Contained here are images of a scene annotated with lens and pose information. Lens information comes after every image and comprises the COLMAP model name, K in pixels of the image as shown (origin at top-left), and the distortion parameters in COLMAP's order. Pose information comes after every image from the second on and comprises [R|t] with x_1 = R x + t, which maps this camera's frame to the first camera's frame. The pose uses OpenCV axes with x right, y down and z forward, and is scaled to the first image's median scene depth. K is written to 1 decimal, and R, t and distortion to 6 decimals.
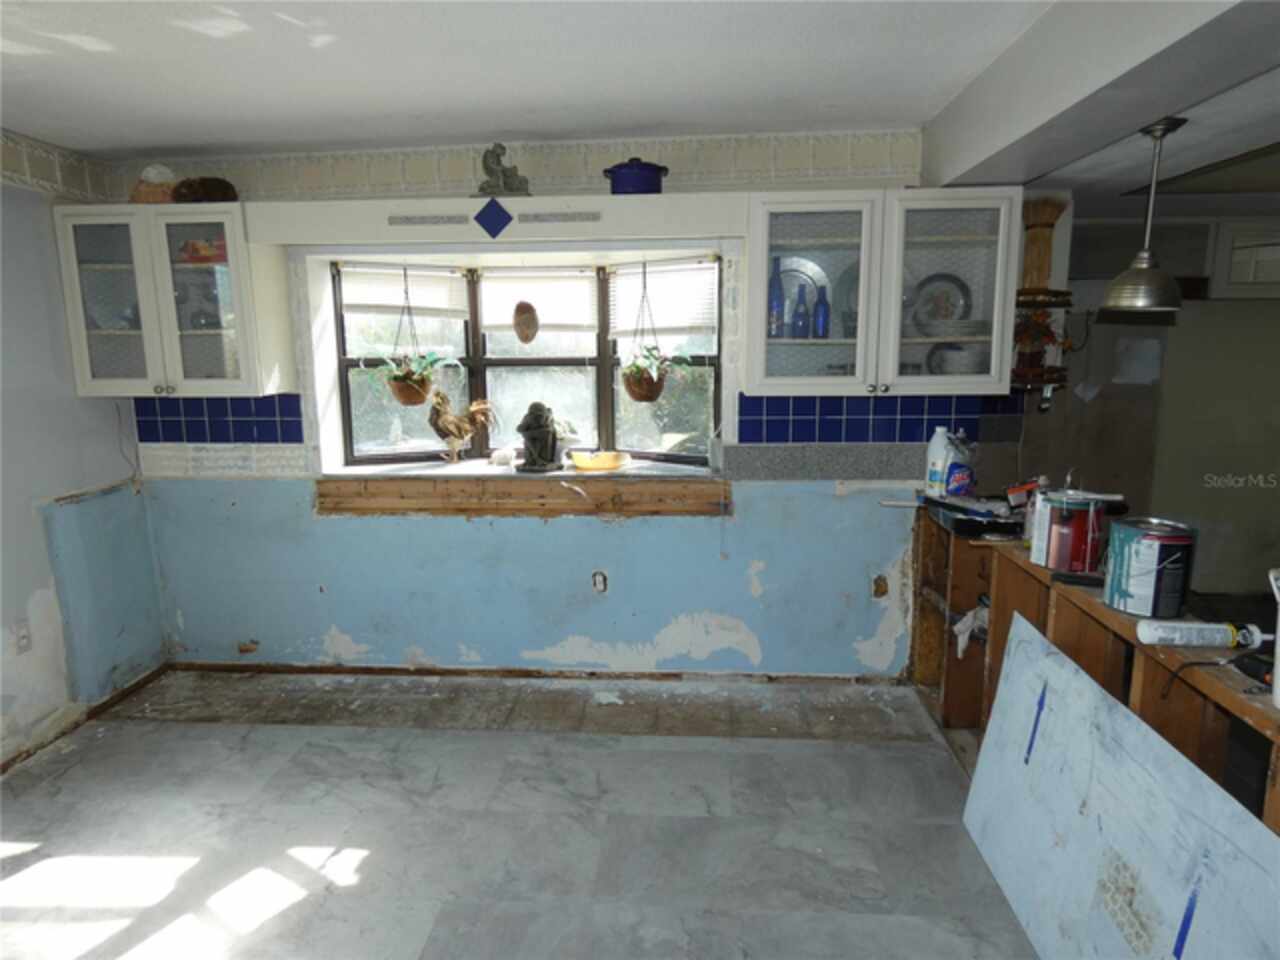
lens RADIAL K [[770.0, 0, 646.7], [0, 770.0, 474.5], [0, 0, 1]] dist [-0.000071, 0.004775]
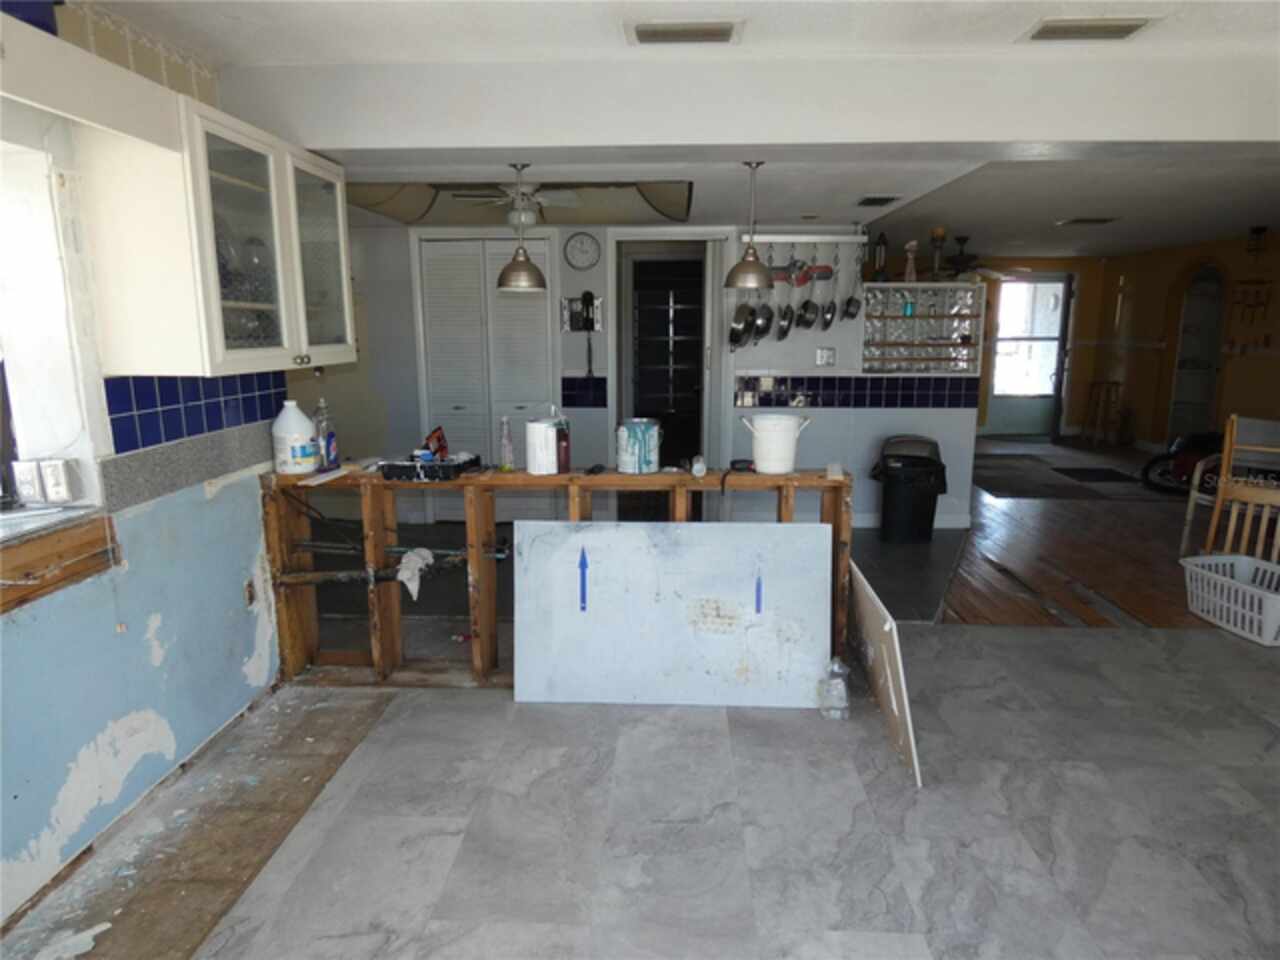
lens RADIAL K [[770.0, 0, 646.7], [0, 770.0, 474.5], [0, 0, 1]] dist [-0.000071, 0.004775]
pose [[-0.031695, -0.175248, 0.984014, -0.561496], [0.170894, 0.969061, 0.178090, -0.064353], [-0.984779, 0.173807, -0.000766, 0.550580]]
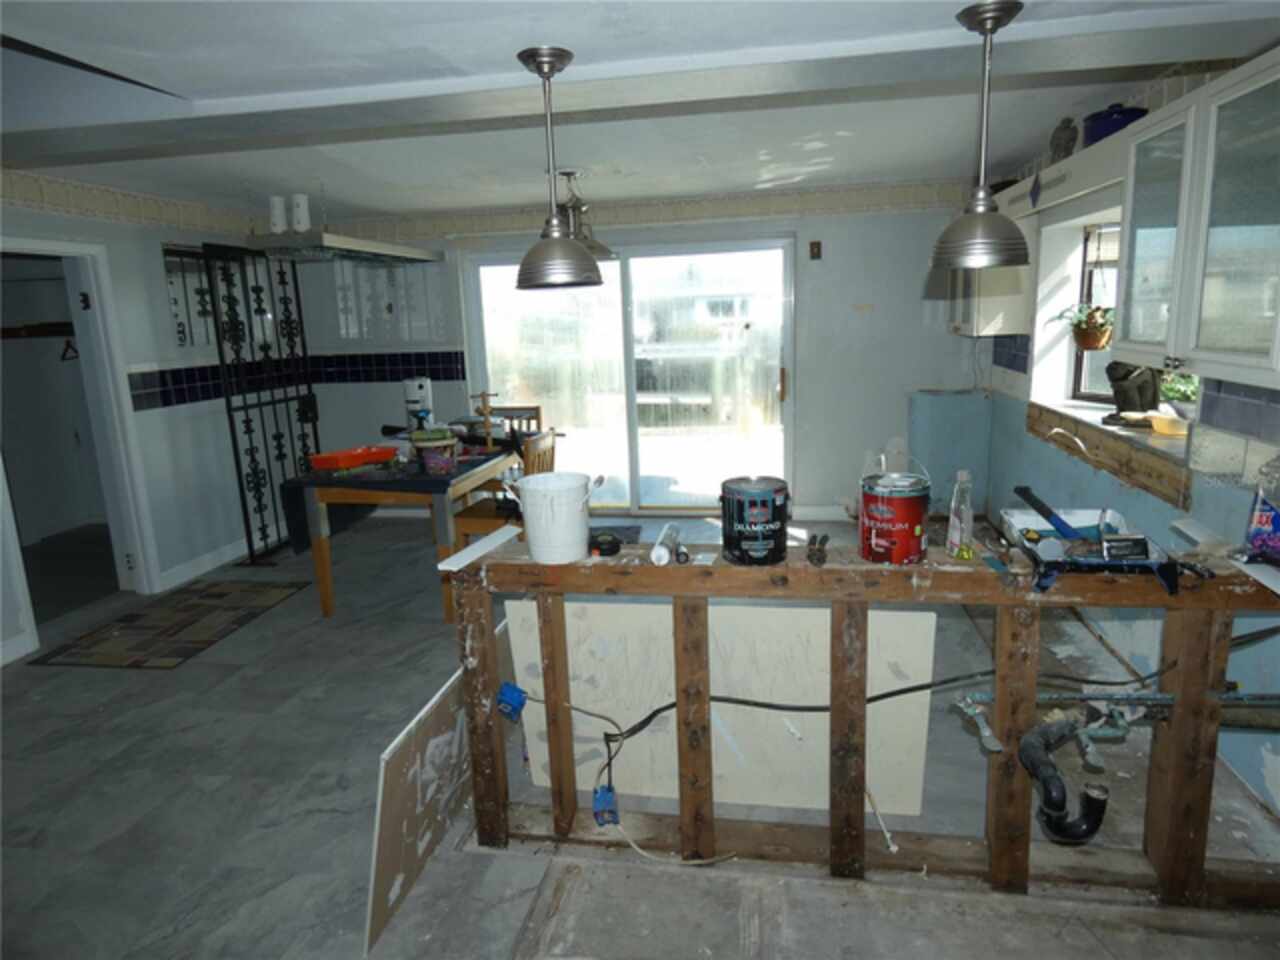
lens RADIAL K [[770.0, 0, 646.7], [0, 770.0, 474.5], [0, 0, 1]] dist [-0.000071, 0.004775]
pose [[-0.096073, 0.218530, -0.971089, 0.958554], [-0.135812, 0.963601, 0.230281, -0.094586], [0.986066, 0.154009, -0.062897, 0.498494]]
